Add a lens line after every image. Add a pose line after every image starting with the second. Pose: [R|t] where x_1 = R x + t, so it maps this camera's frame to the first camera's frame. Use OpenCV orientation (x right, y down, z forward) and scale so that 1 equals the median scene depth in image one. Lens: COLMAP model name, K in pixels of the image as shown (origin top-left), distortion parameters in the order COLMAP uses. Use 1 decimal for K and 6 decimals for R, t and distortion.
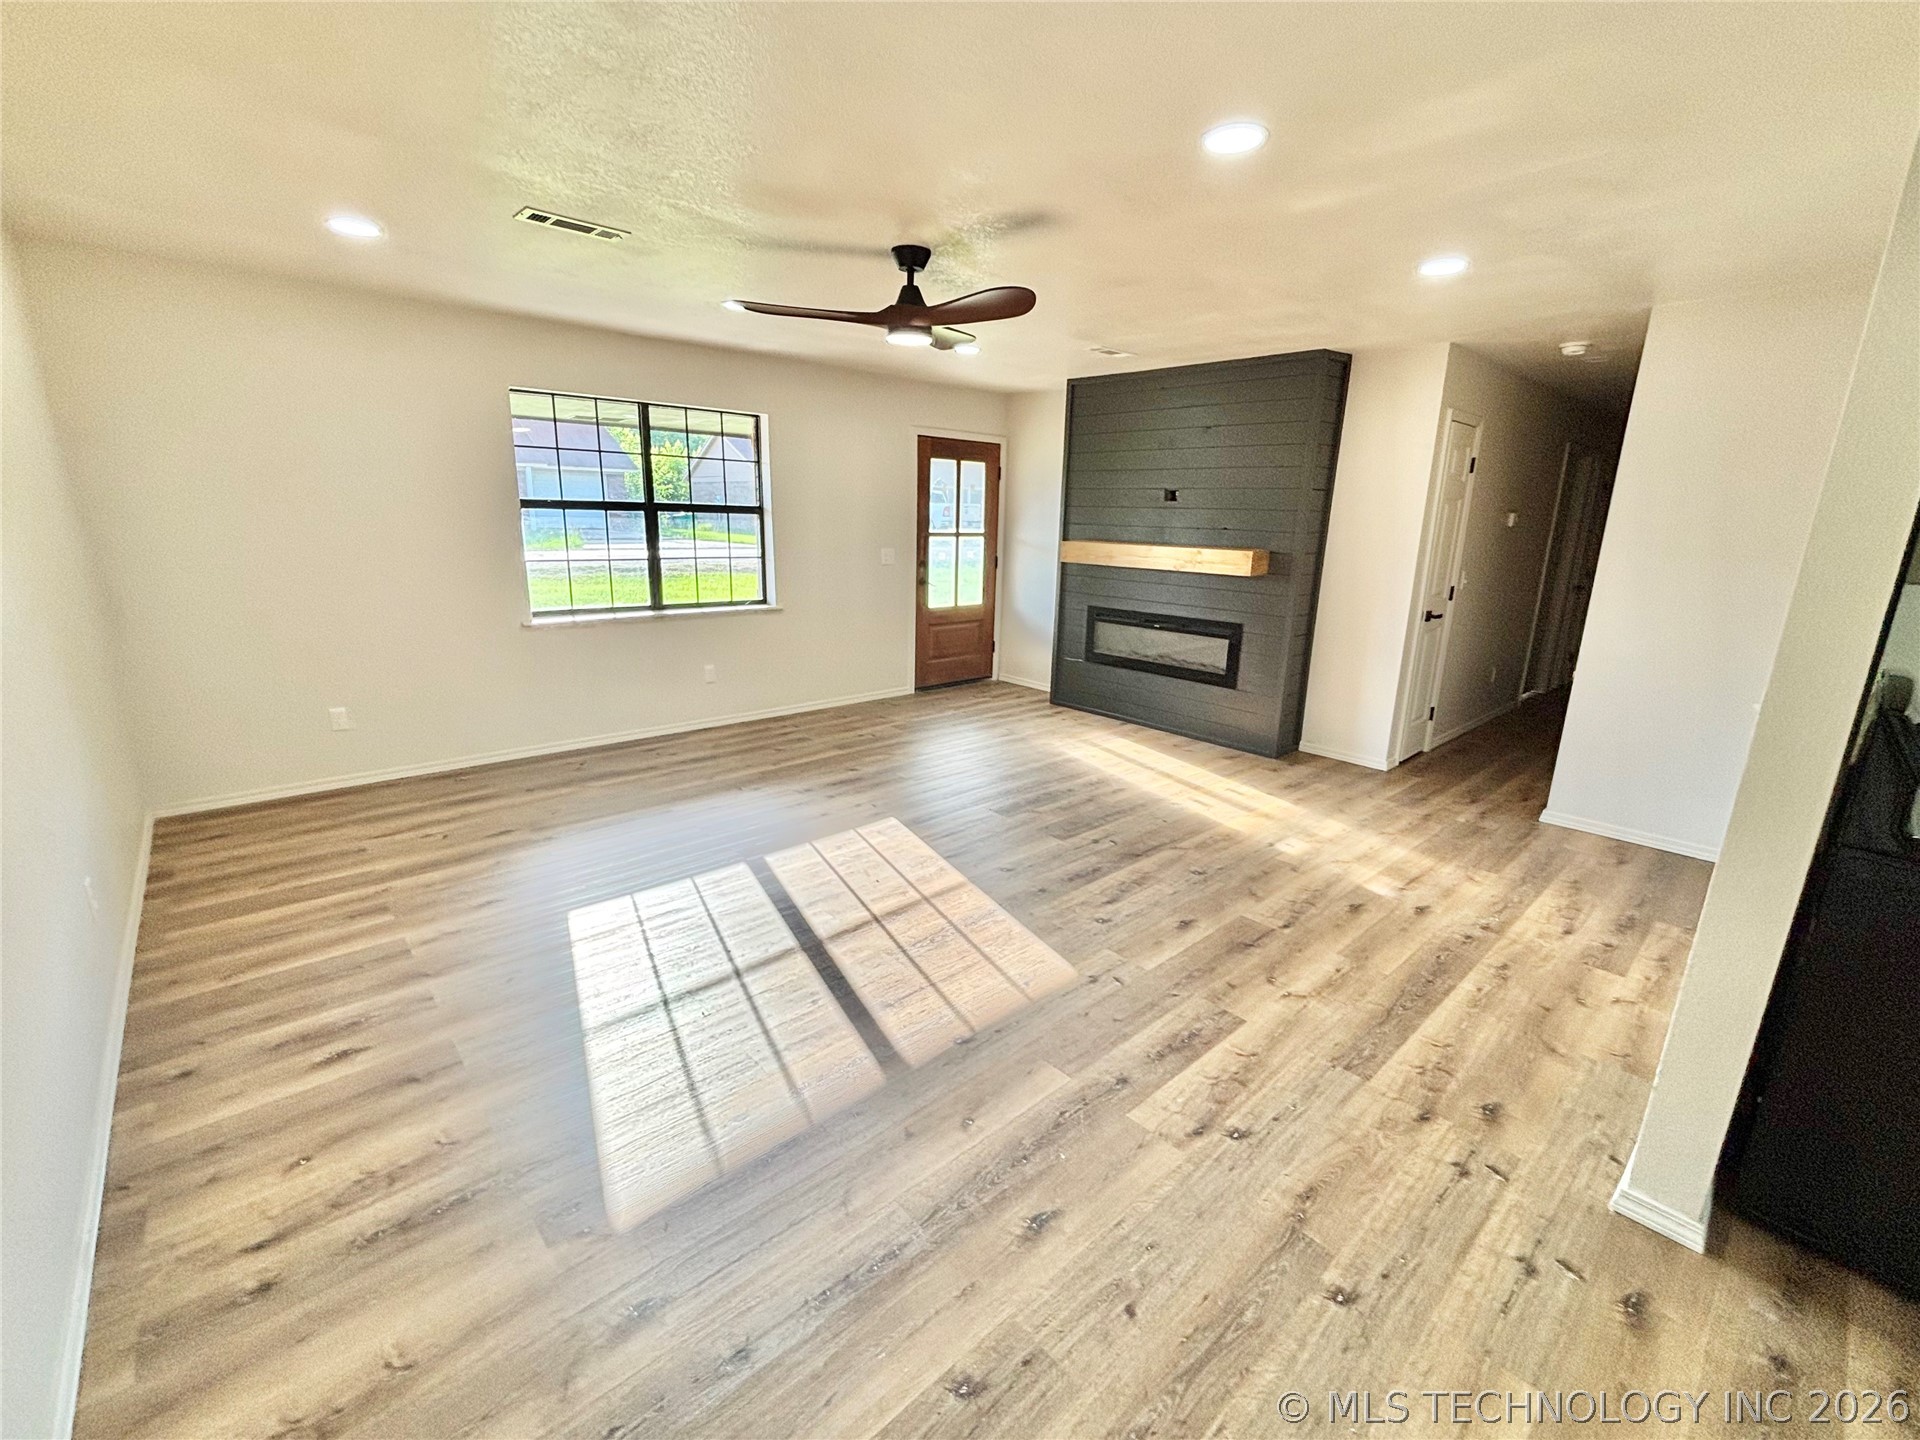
lens RADIAL K [[814.3, 0, 957.2], [0, 814.3, 713.9], [0, 0, 1]] dist [0.003315, -0.001598]
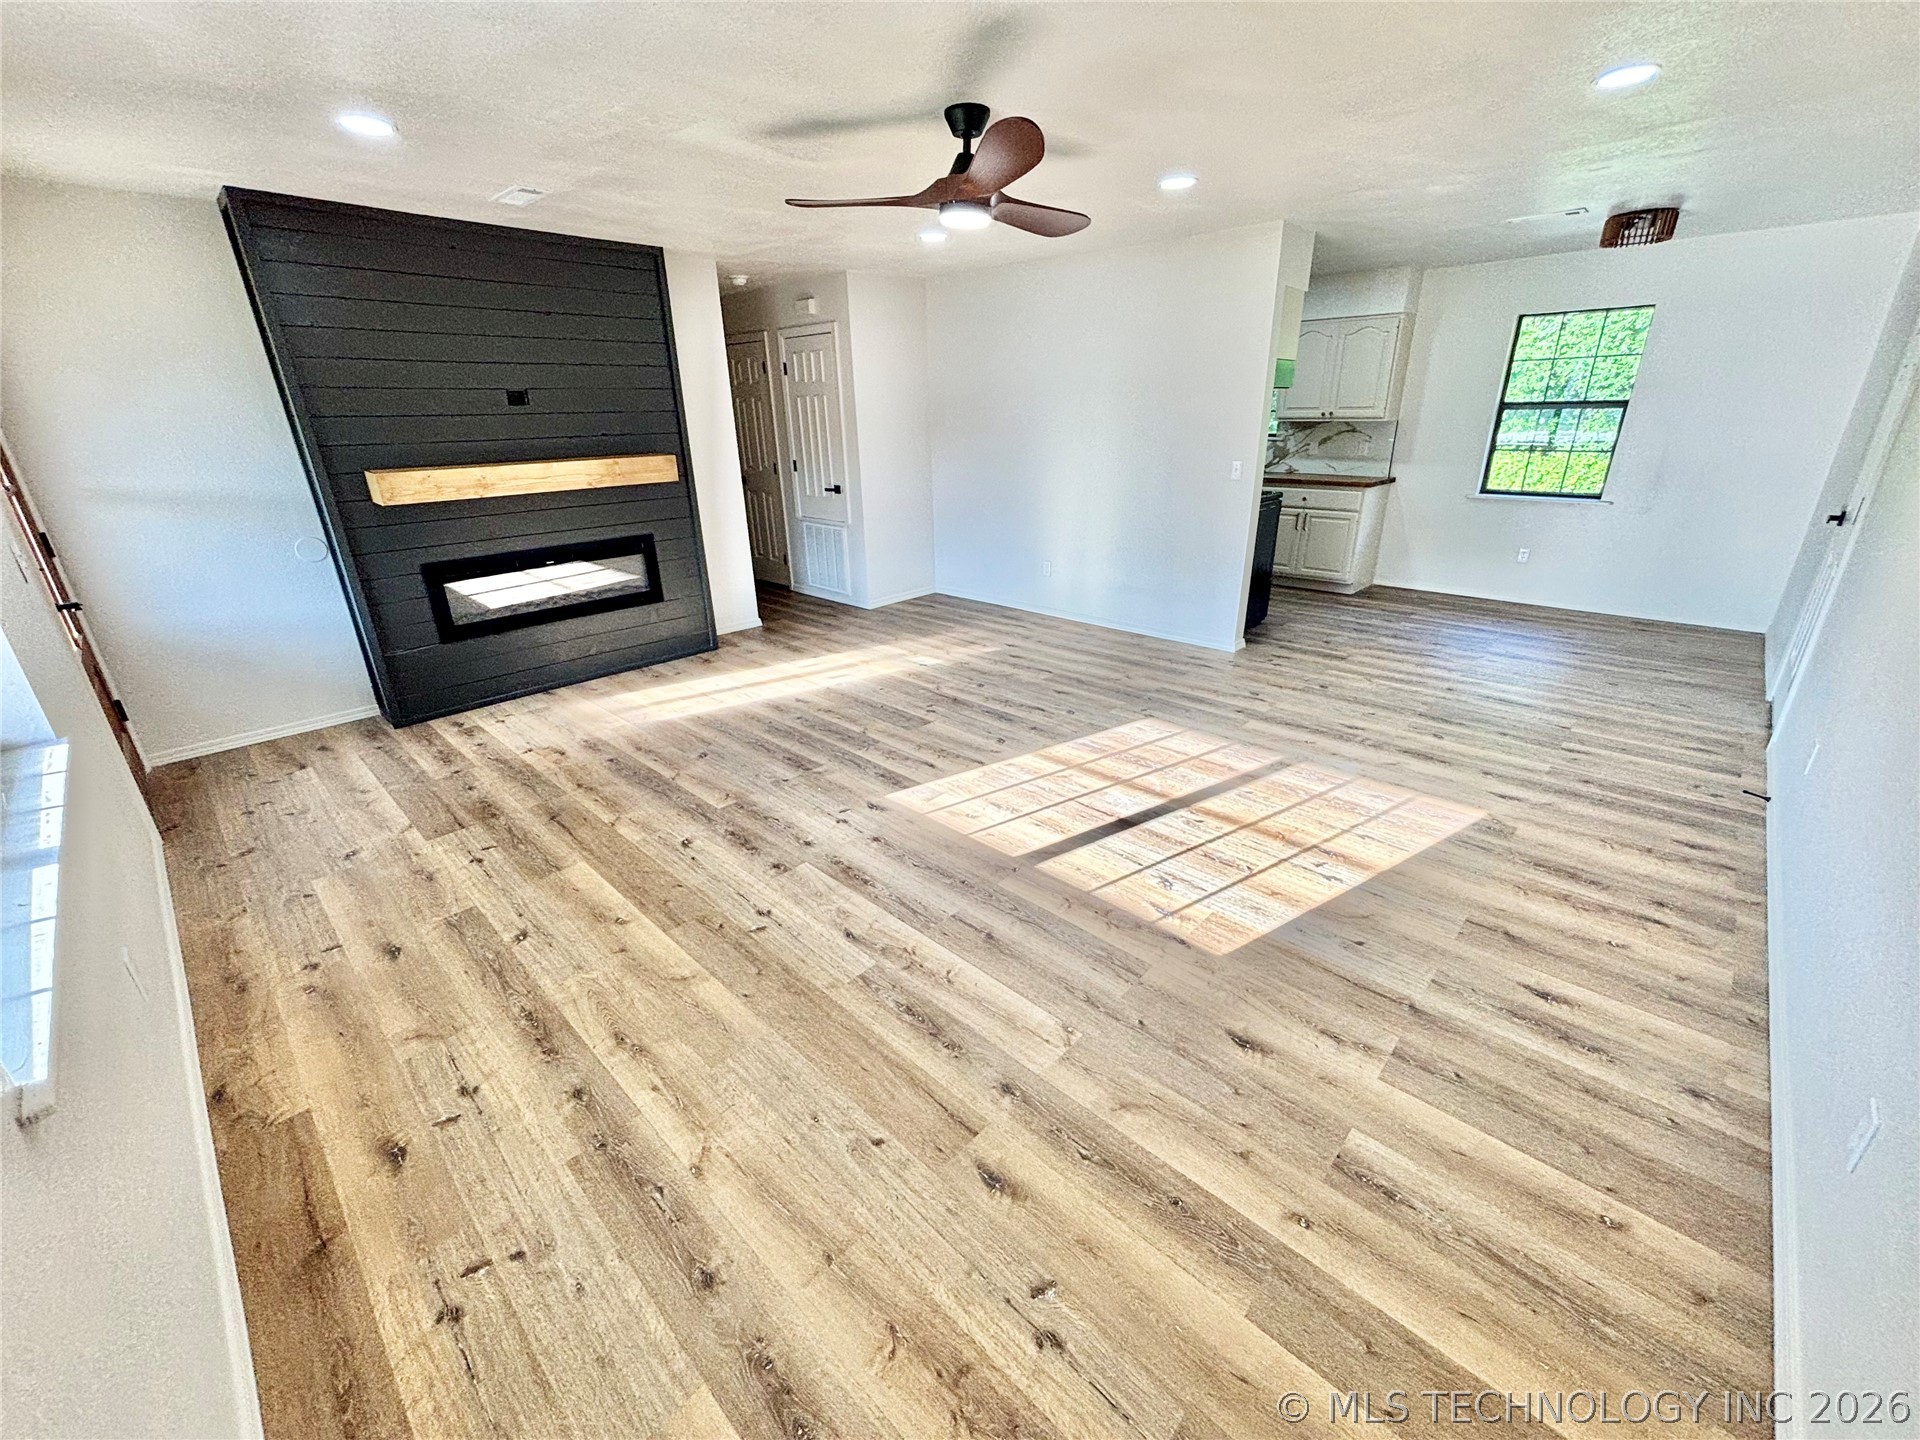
lens RADIAL K [[772.3, 0, 967.8], [0, 772.3, 707.5], [0, 0, 1]] dist [0.004719, -0.000544]
pose [[-0.081780, -0.383193, 0.920041, -1.069865], [0.256693, 0.883892, 0.390953, -0.335742], [-0.963027, 0.268140, 0.026078, 1.163100]]
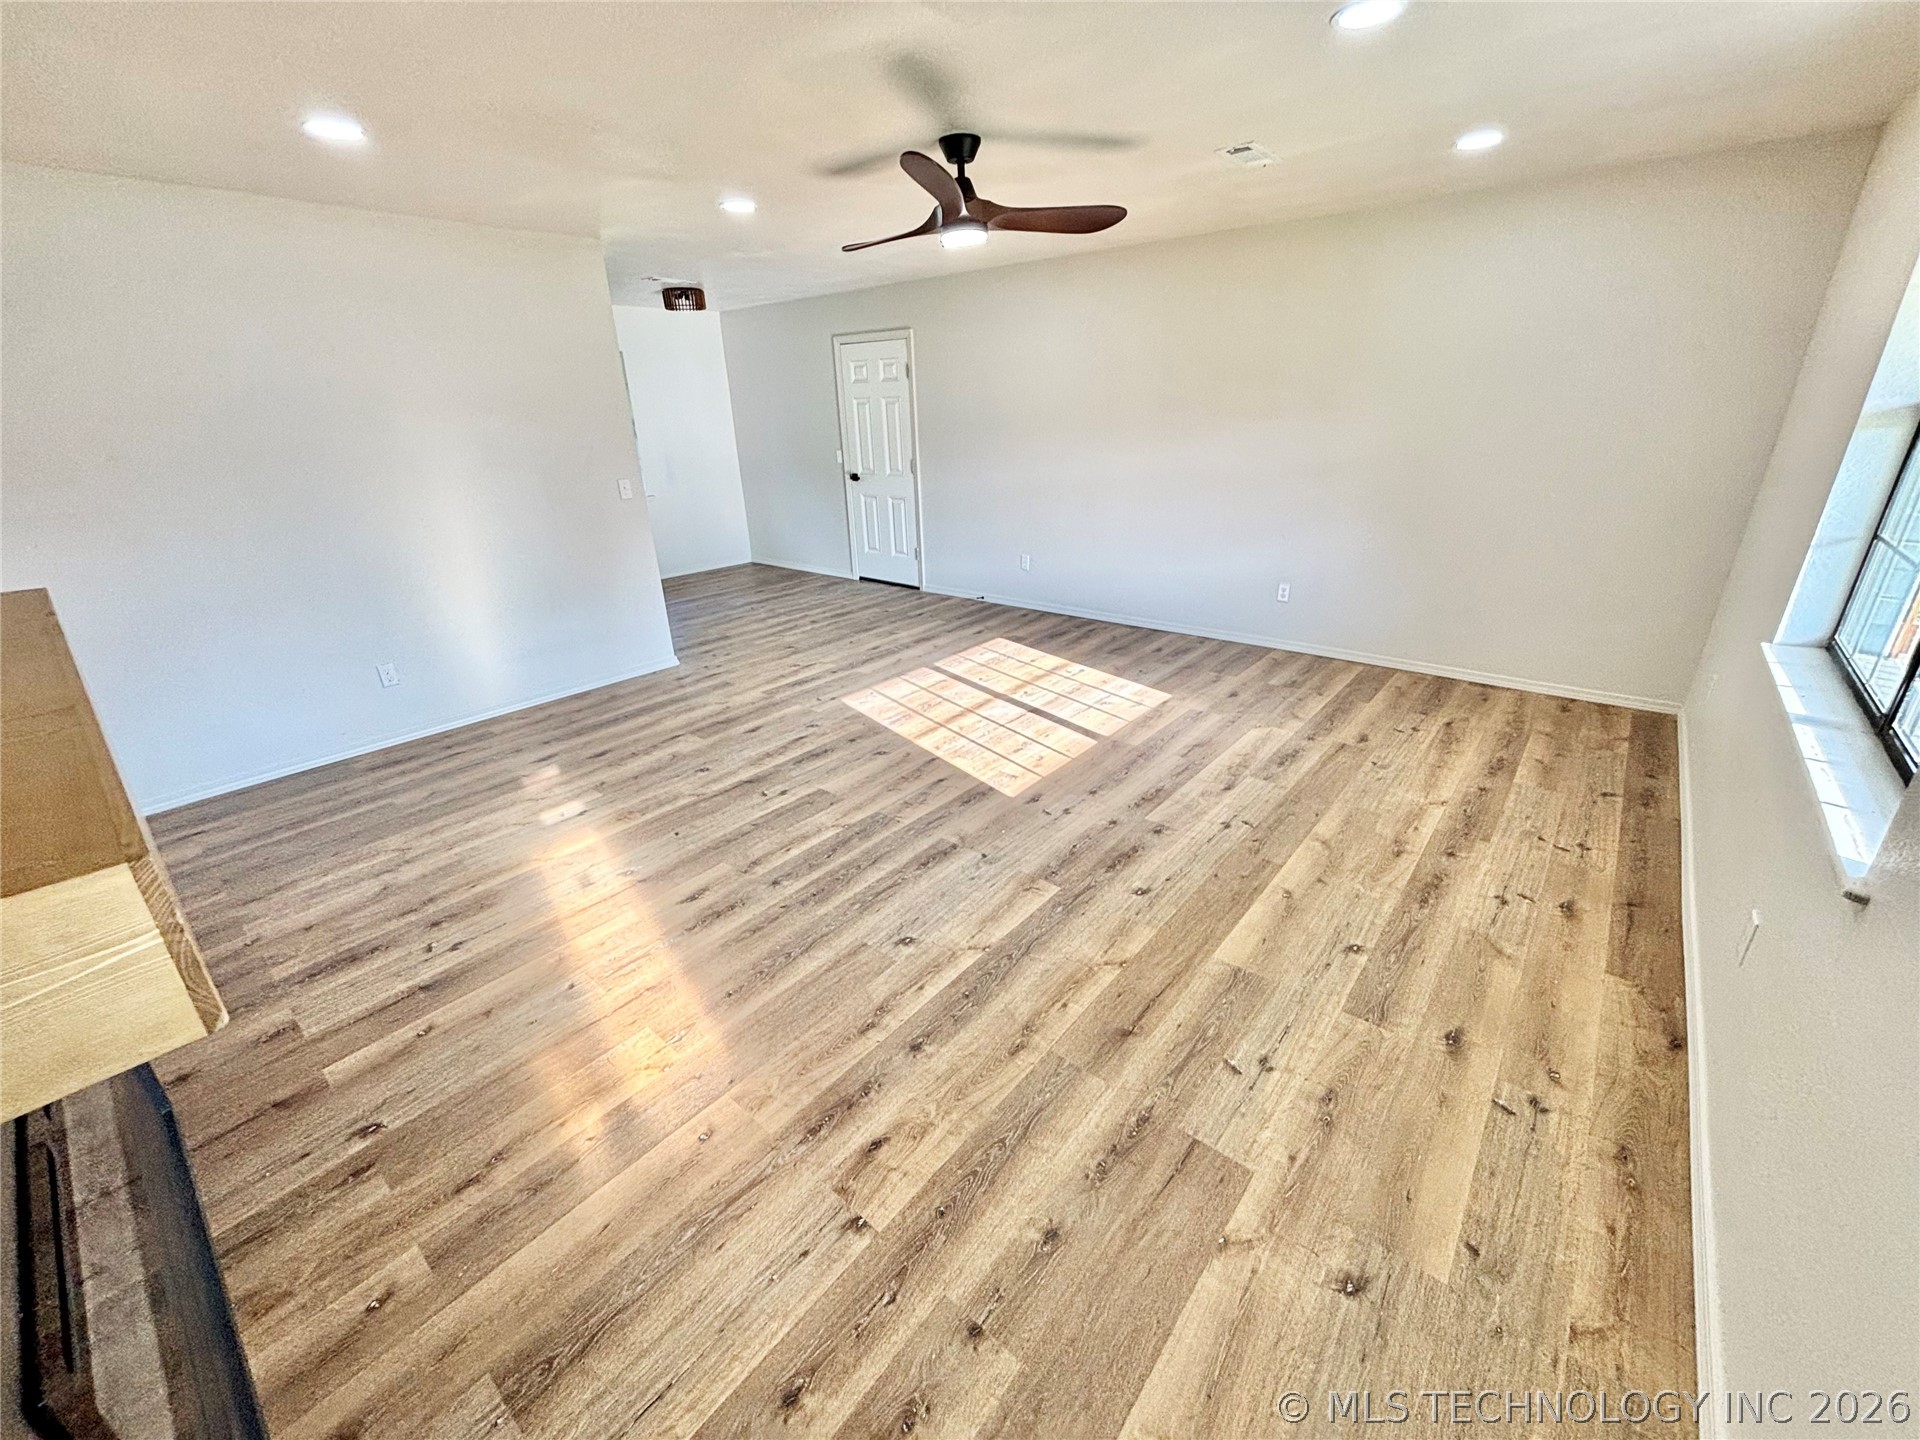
lens RADIAL K [[772.3, 0, 956.3], [0, 772.3, 708.5], [0, 0, 1]] dist [0.004719, -0.000544]
pose [[-0.990961, 0.053803, -0.122891, 0.098578], [-0.026953, 0.817523, 0.575264, -0.551958], [0.131417, 0.573377, -0.808683, 2.134346]]
